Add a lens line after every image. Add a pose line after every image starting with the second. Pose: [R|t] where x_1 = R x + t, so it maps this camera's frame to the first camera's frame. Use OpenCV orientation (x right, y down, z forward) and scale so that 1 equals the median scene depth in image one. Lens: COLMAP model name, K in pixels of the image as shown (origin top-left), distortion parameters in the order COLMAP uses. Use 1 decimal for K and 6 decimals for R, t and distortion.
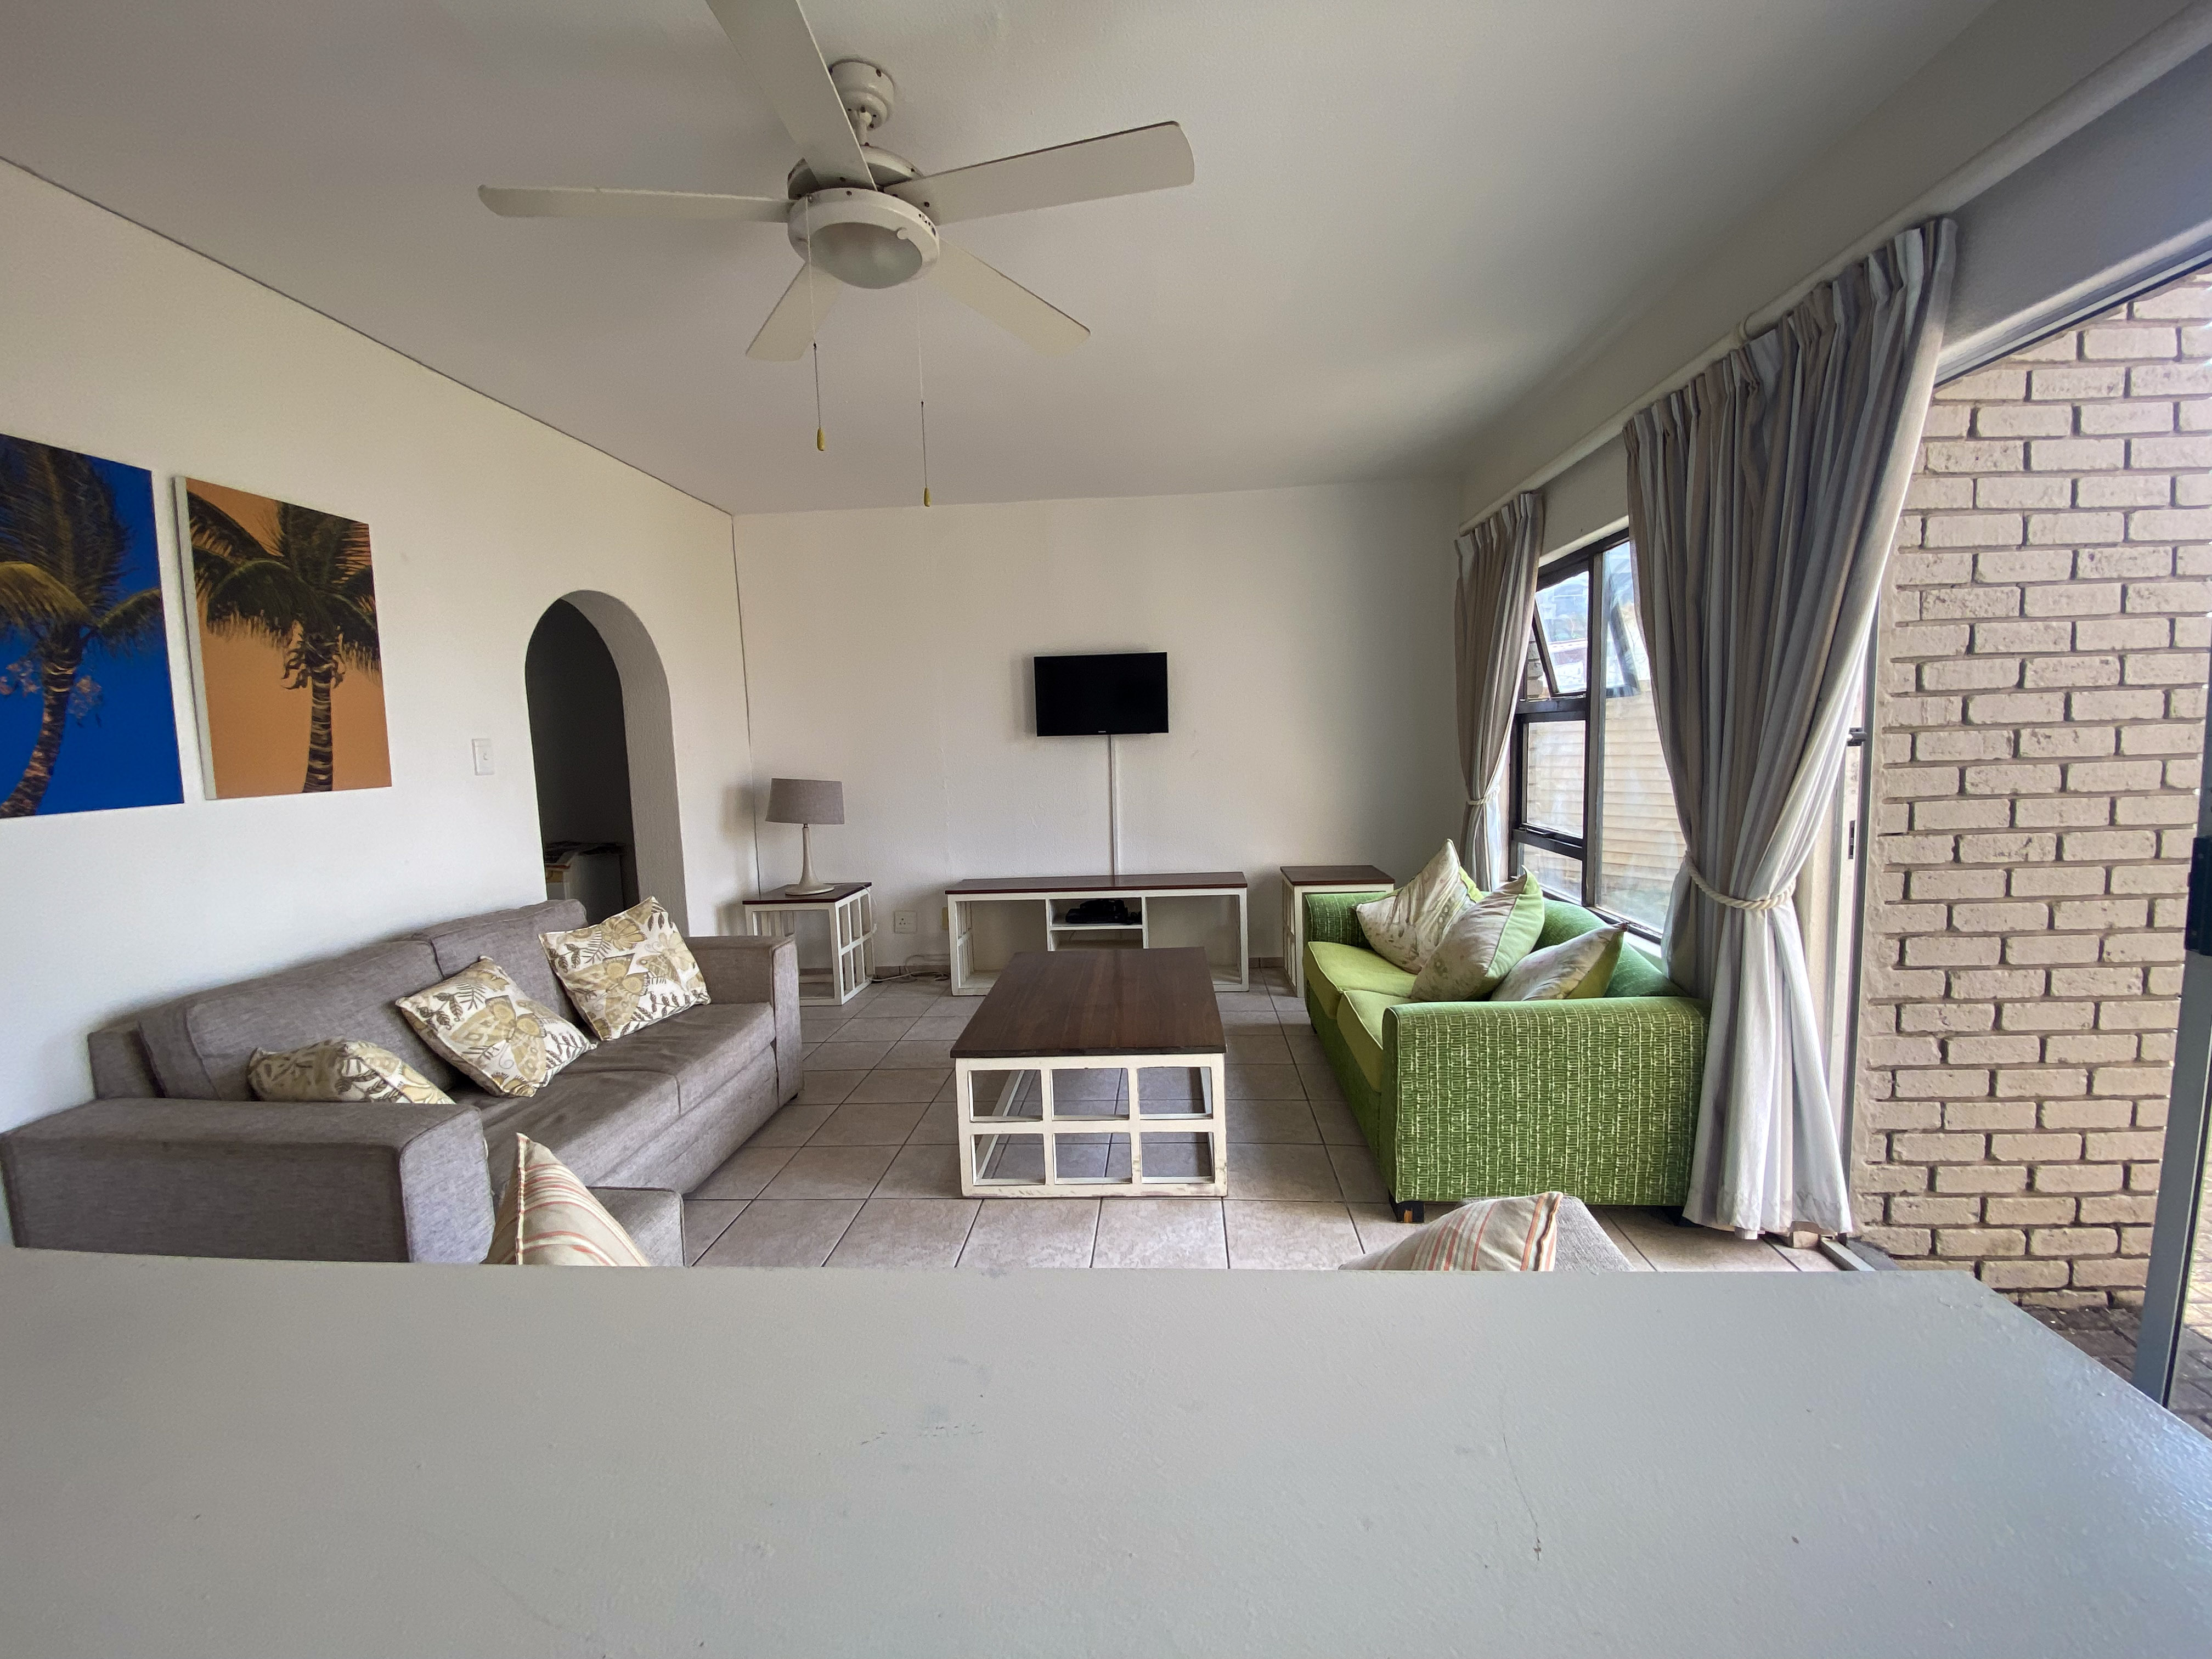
lens RADIAL K [[891.9, 0, 1106.1], [0, 891.9, 826.8], [0, 0, 1]] dist [0.012663, -0.018314]
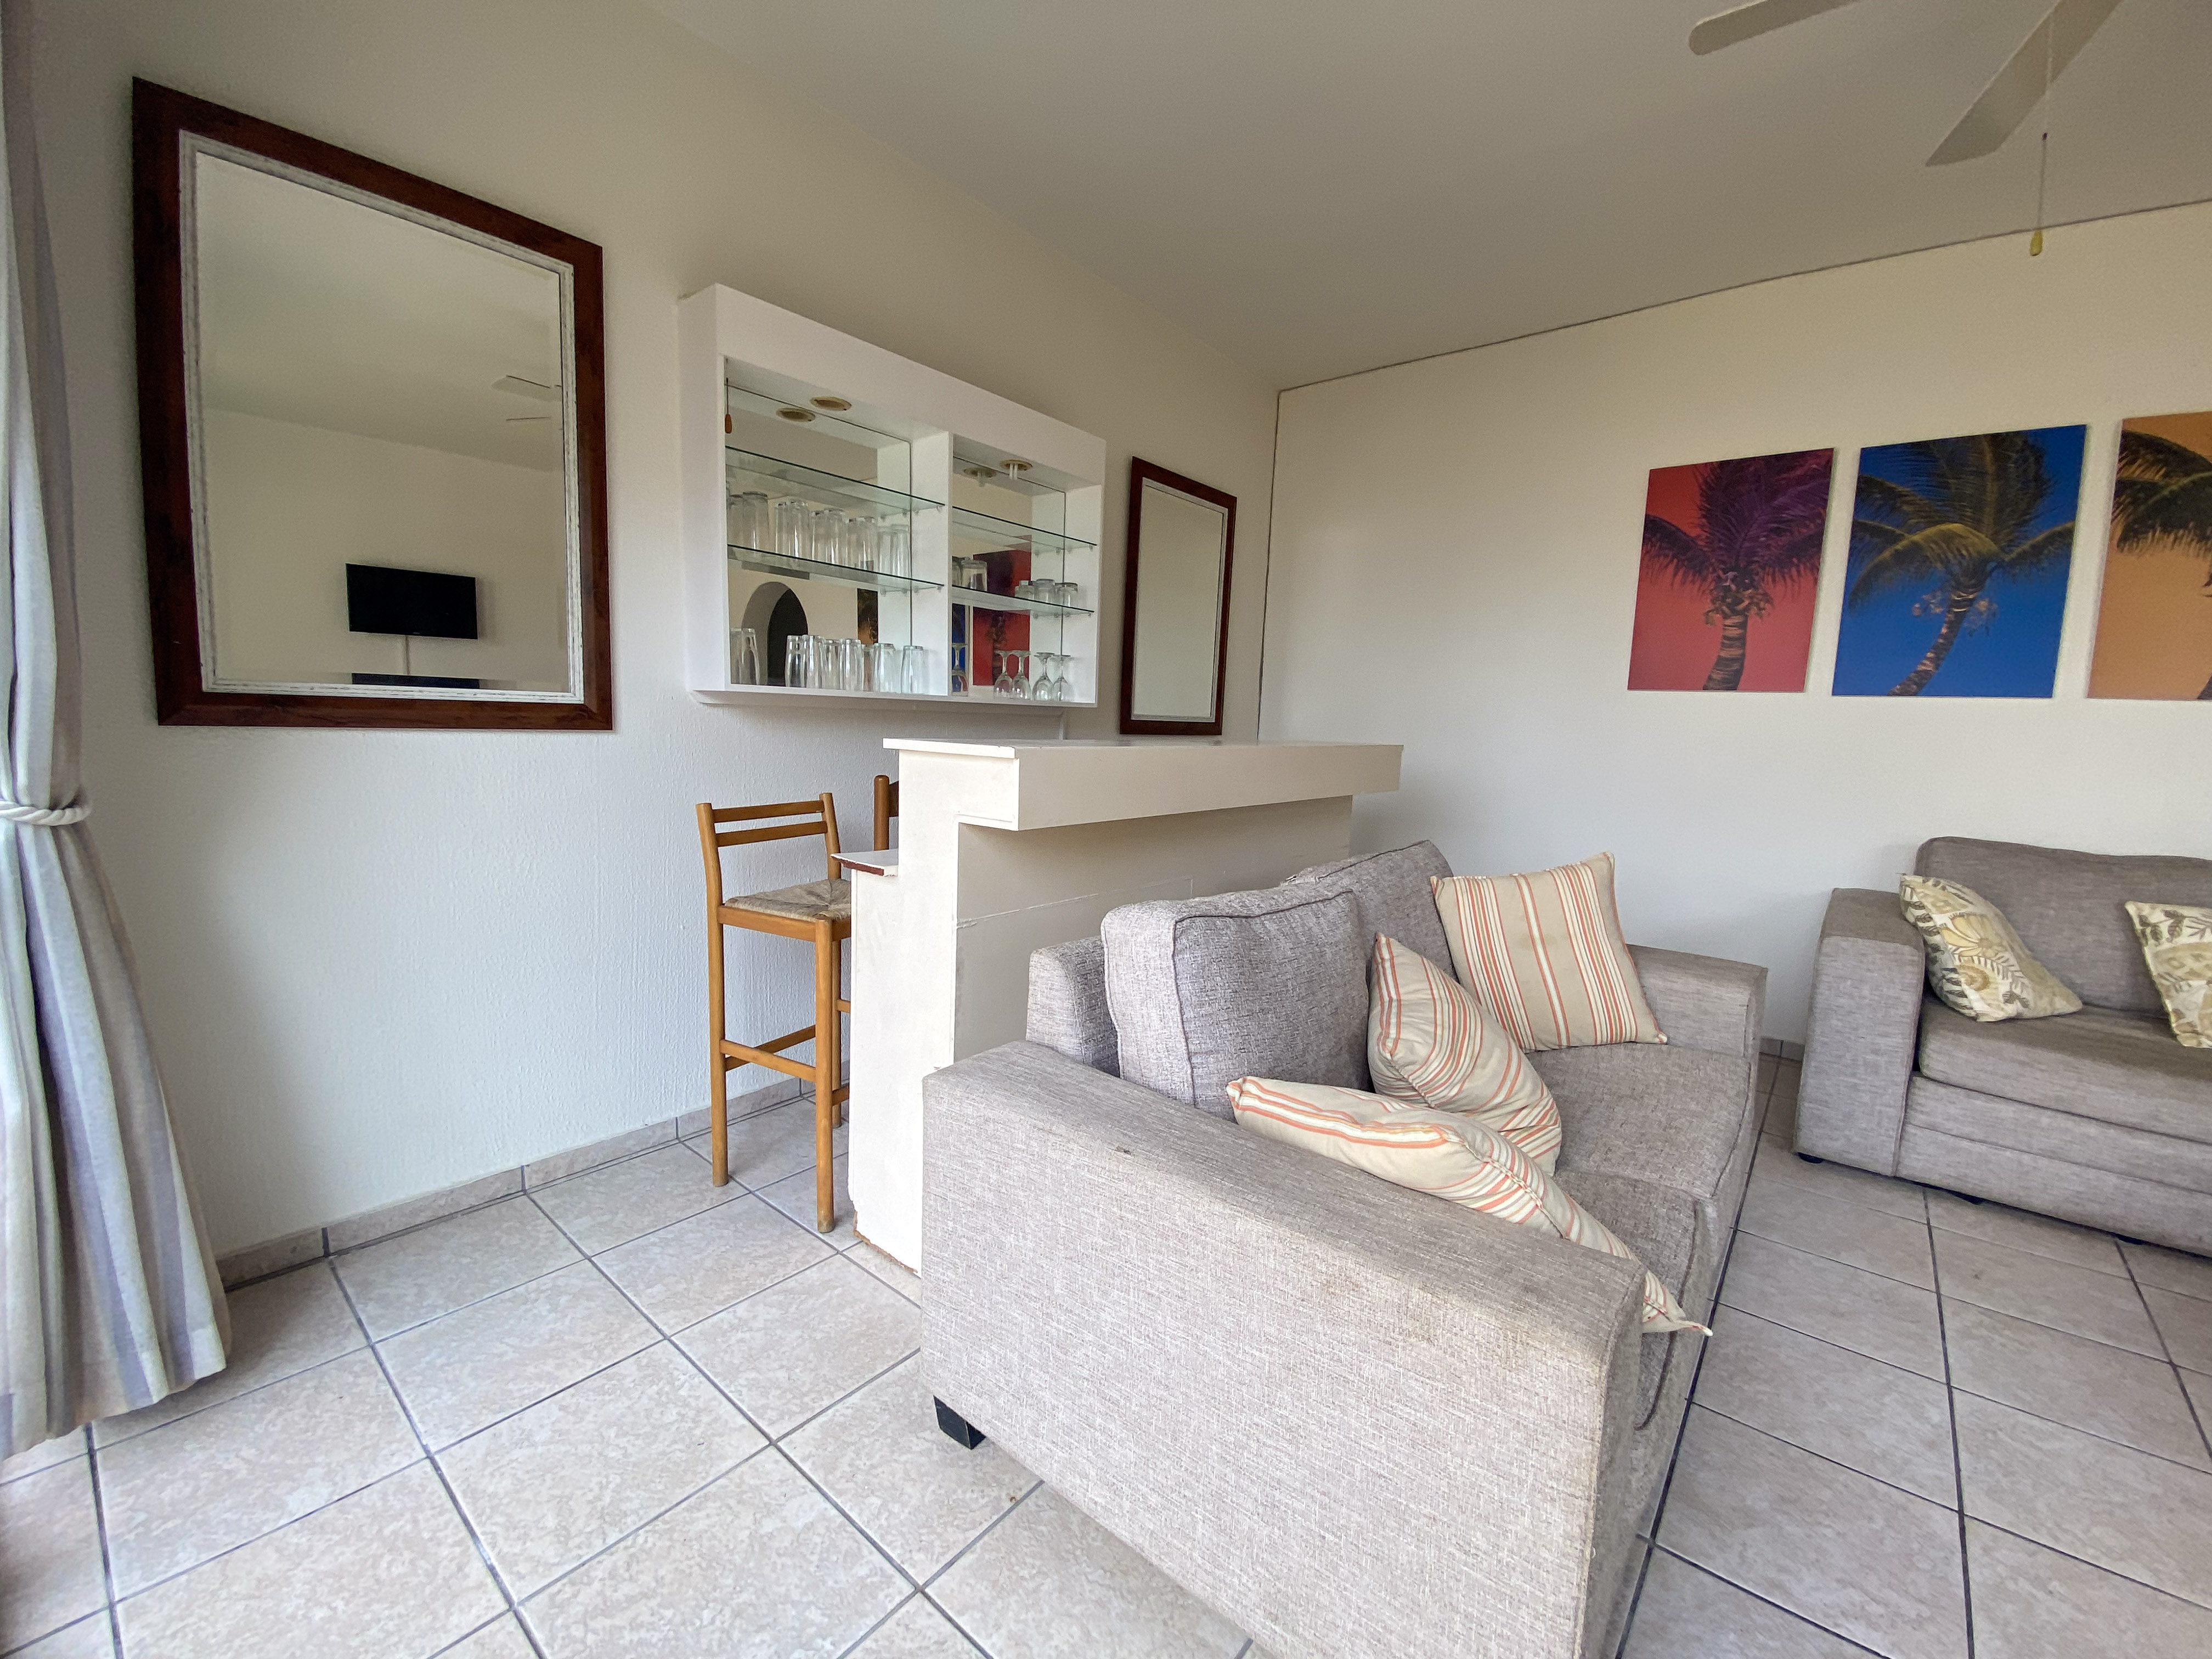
lens RADIAL K [[891.9, 0, 1106.1], [0, 891.9, 826.8], [0, 0, 1]] dist [0.012663, -0.018314]
pose [[-0.587366, 0.110491, -0.801744, 0.638465], [-0.095771, 0.974188, 0.204418, 0.020010], [0.803635, 0.196852, -0.561623, 0.586778]]
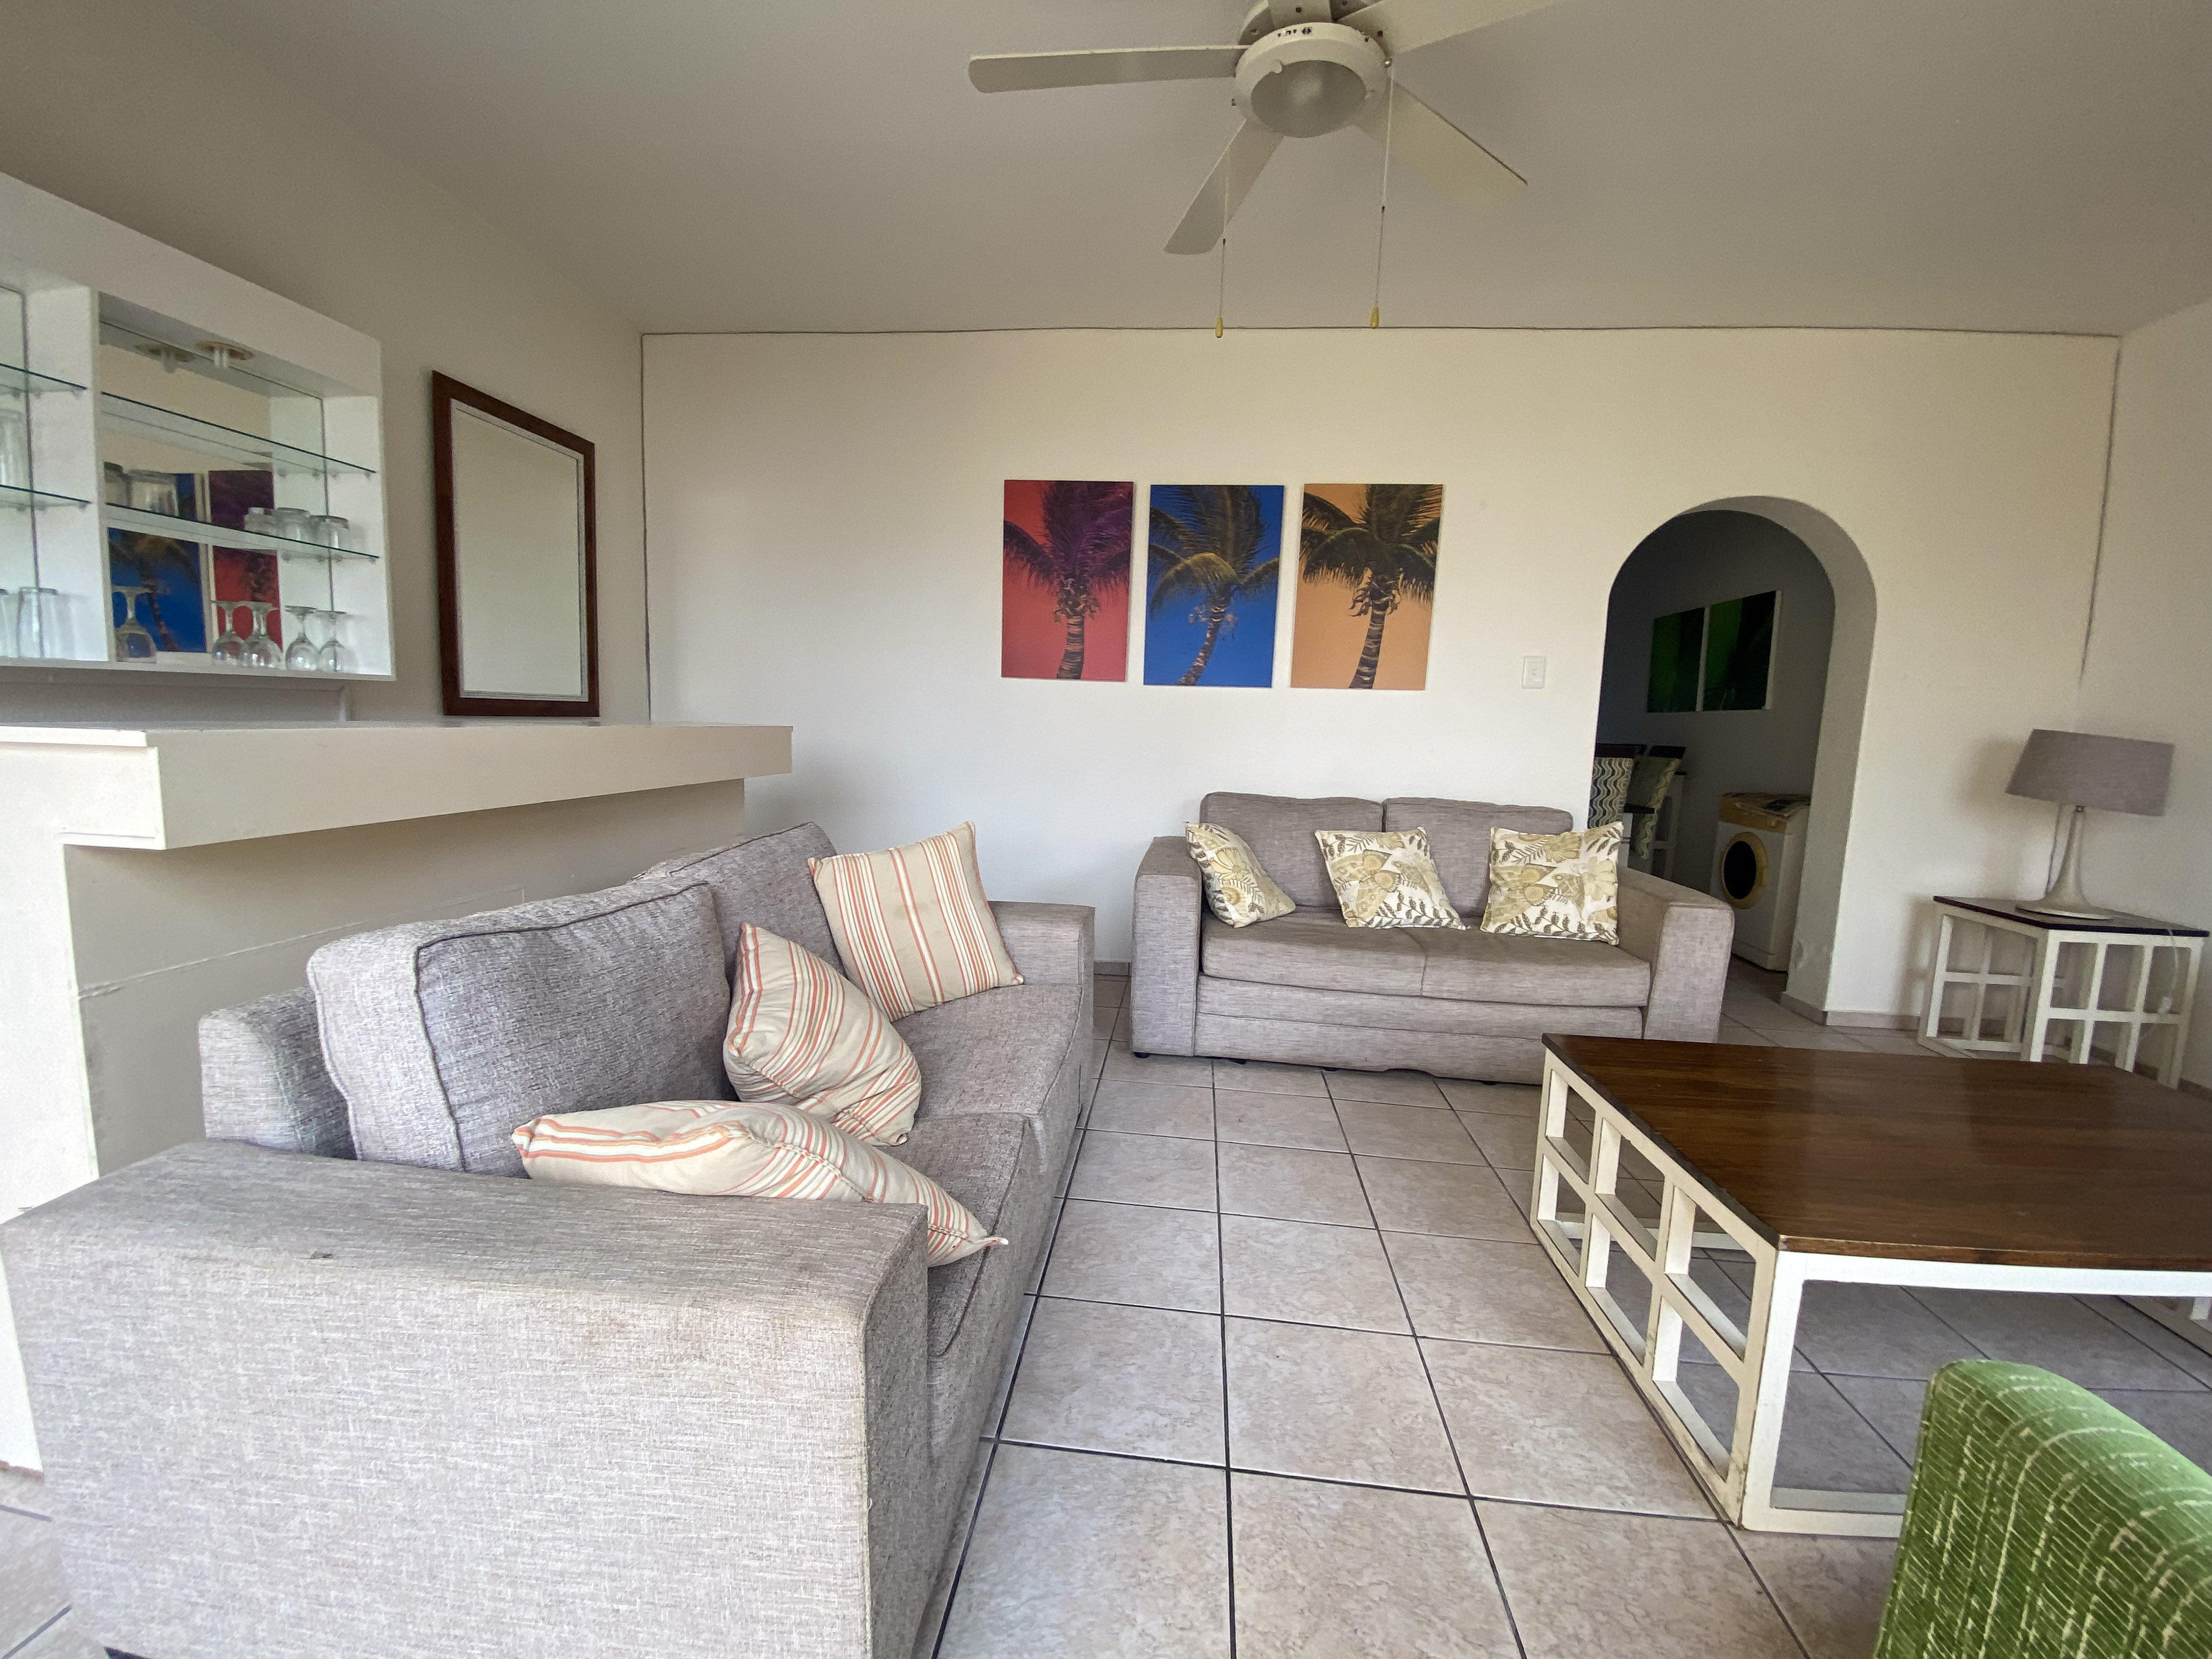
lens RADIAL K [[887.5, 0, 1102.6], [0, 887.5, 823.0], [0, 0, 1]] dist [0.044128, -0.032128]
pose [[-0.038031, 0.148124, -0.988237, 0.601807], [-0.133341, 0.979357, 0.151924, 0.011396], [0.990340, 0.137551, -0.017495, 0.654131]]
